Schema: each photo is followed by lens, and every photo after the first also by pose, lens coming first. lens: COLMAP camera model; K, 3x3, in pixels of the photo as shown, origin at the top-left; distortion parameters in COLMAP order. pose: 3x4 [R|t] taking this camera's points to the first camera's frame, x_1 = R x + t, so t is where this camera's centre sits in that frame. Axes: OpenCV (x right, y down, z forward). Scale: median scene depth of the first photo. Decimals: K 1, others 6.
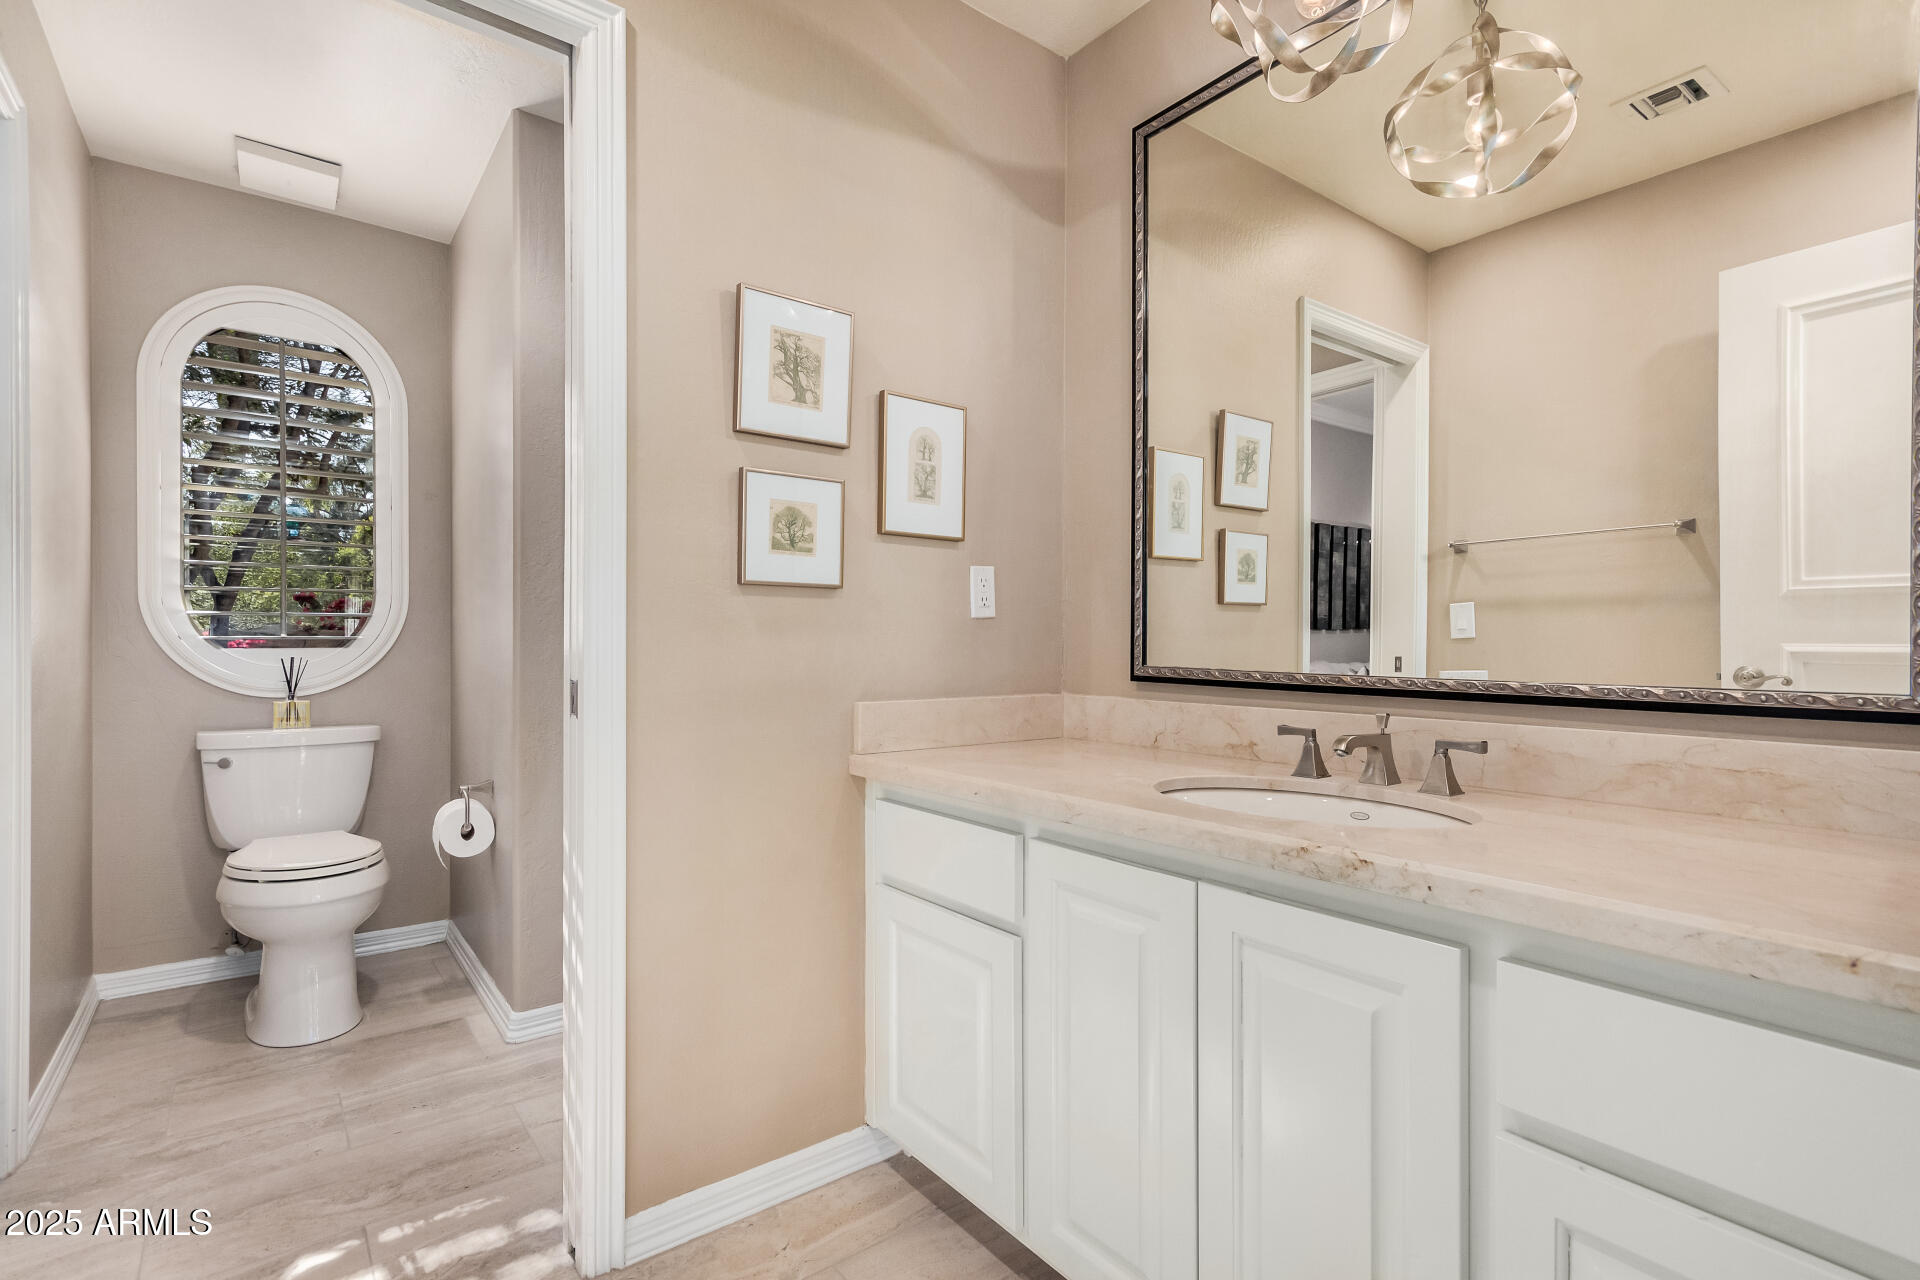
lens RADIAL K [[868.4, 0, 960.0], [0, 868.4, 640.0], [0, 0, 1]] dist [0.025006, -0.000031]
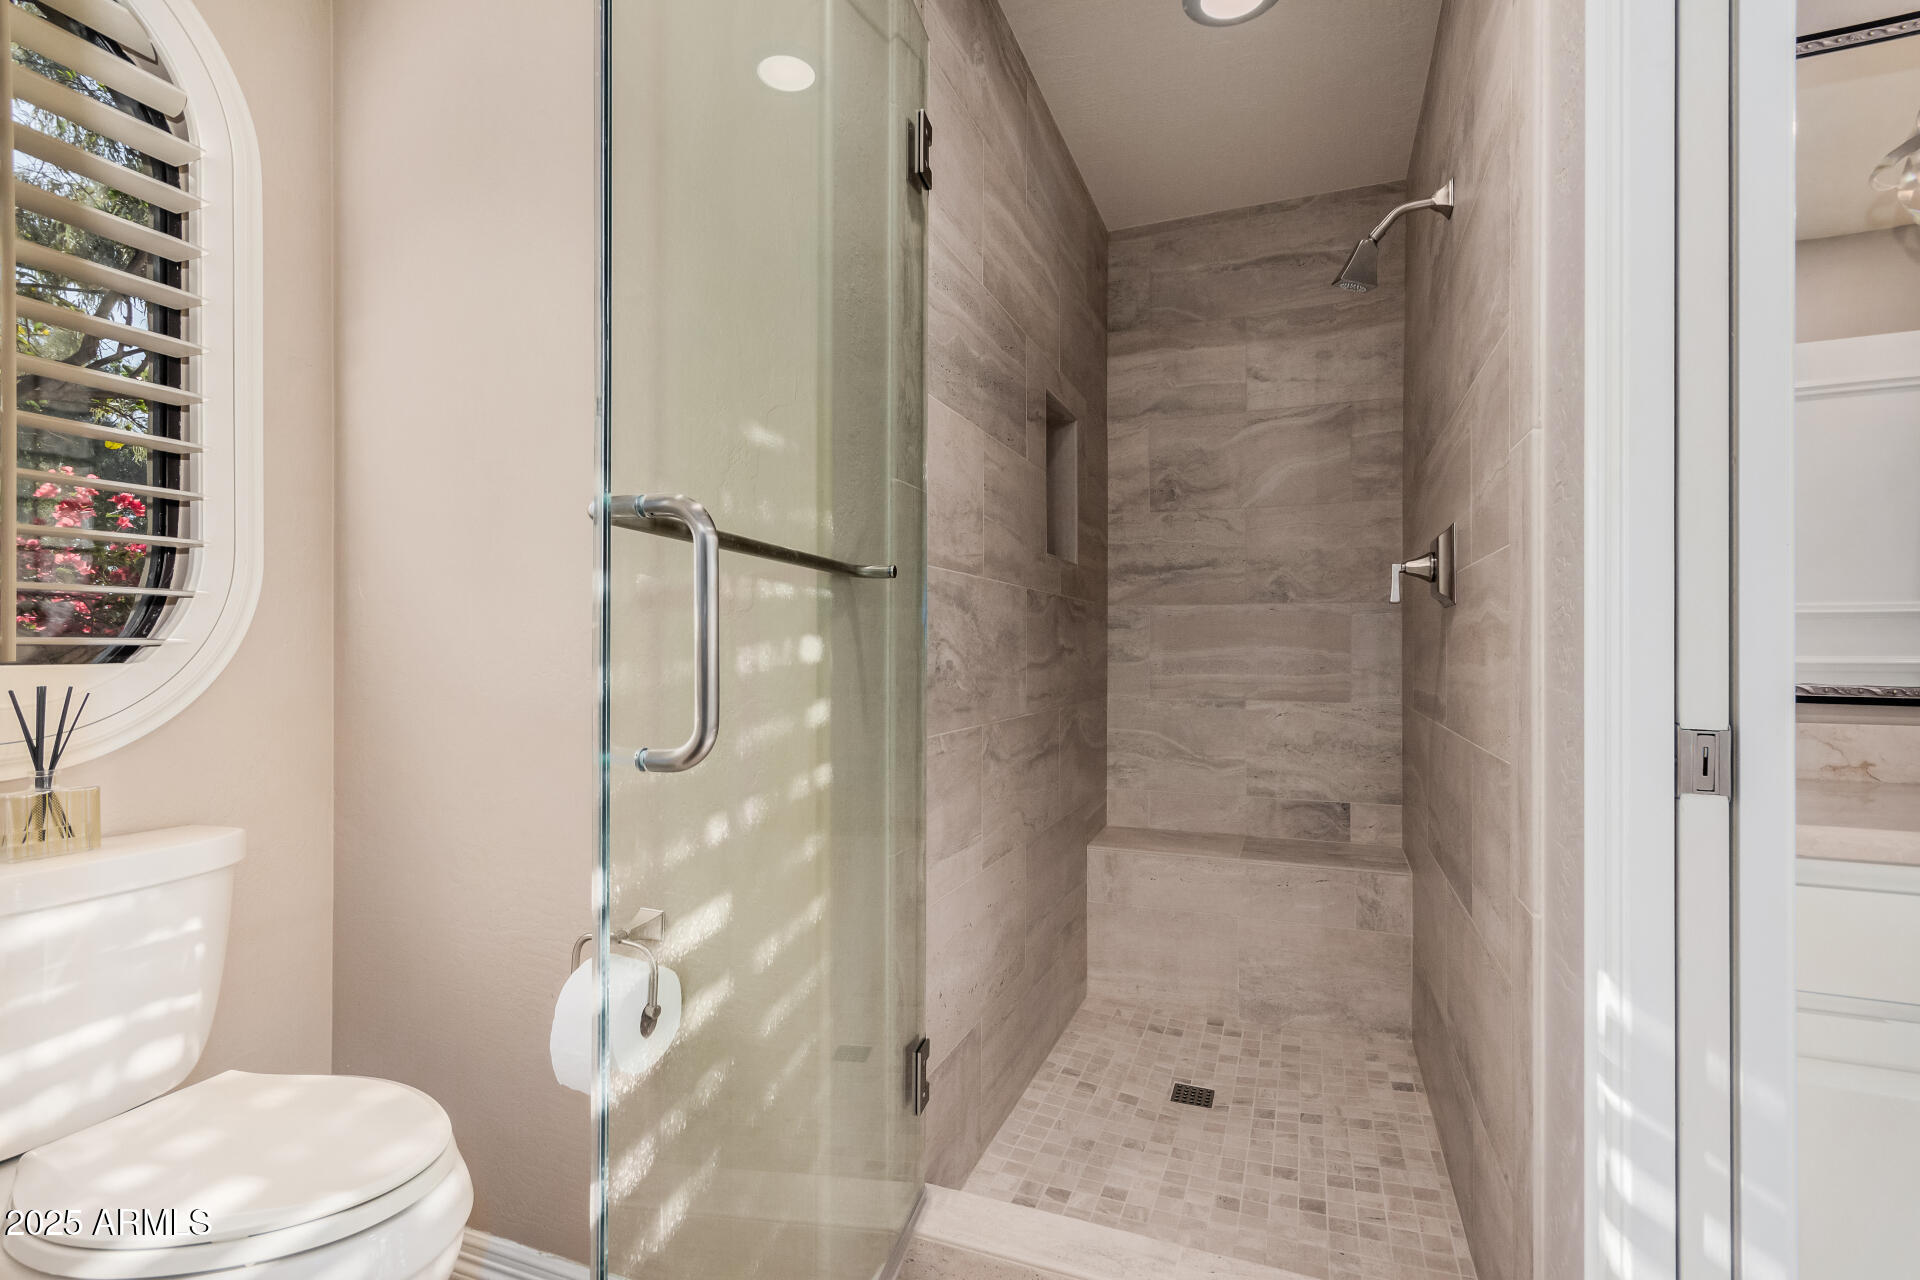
lens RADIAL K [[868.4, 0, 960.0], [0, 868.4, 640.0], [0, 0, 1]] dist [0.025006, -0.000031]
pose [[0.863026, 0.007394, 0.505105, -0.596369], [-0.002835, 0.999948, -0.009794, 0.000224], [-0.505151, 0.007020, 0.863002, 0.416429]]
